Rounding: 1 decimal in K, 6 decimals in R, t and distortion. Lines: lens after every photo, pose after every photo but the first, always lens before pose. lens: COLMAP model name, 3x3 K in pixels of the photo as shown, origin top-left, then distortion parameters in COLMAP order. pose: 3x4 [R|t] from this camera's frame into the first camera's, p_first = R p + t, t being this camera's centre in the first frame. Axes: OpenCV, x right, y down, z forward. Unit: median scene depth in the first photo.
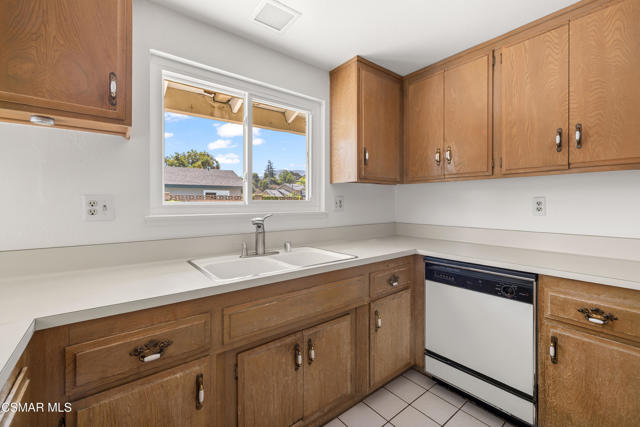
lens RADIAL K [[269.5, 0, 317.8], [0, 269.5, 203.1], [0, 0, 1]] dist [0.003318, 0.000314]
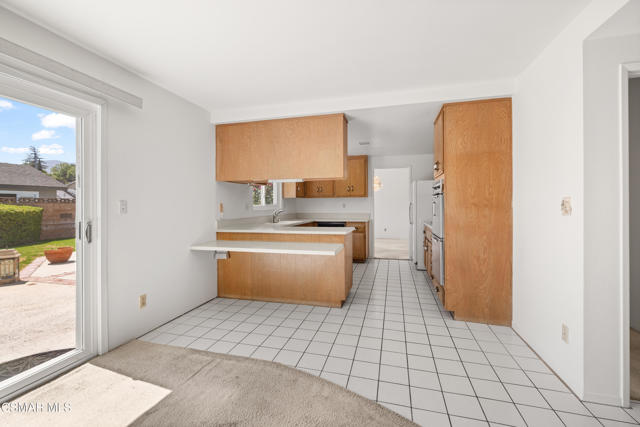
lens RADIAL K [[269.5, 0, 323.4], [0, 269.5, 204.4], [0, 0, 1]] dist [0.003318, 0.000314]
pose [[0.793399, -0.004635, 0.608684, -1.235924], [0.008003, 0.999964, -0.002817, 0.000930], [-0.608649, 0.007106, 0.793408, -1.305034]]
